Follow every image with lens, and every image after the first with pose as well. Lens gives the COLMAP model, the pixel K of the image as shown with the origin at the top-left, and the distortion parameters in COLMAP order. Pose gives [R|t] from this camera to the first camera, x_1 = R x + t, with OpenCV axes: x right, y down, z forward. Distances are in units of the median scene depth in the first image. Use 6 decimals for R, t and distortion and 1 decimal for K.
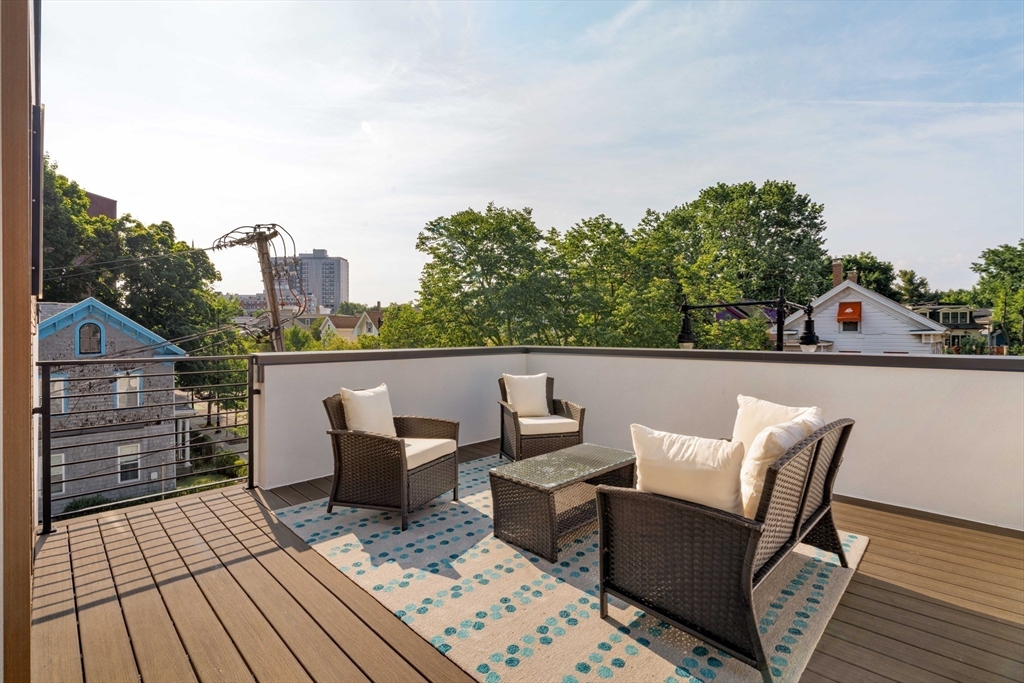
lens RADIAL K [[458.0, 0, 510.6], [0, 458.0, 331.1], [0, 0, 1]] dist [-0.014425, 0.000342]
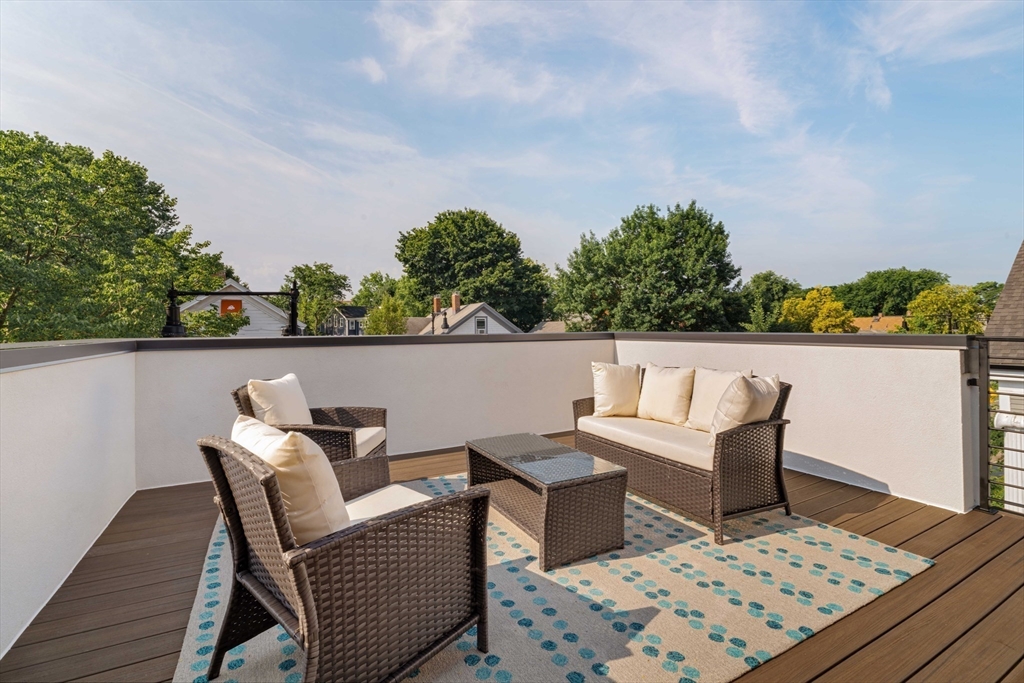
lens RADIAL K [[458.0, 0, 510.6], [0, 458.0, 331.1], [0, 0, 1]] dist [-0.014425, 0.000342]
pose [[0.300580, -0.007492, 0.953727, -0.070019], [0.003892, 0.999970, 0.006628, 0.004236], [-0.953749, 0.001720, 0.300601, 0.075229]]
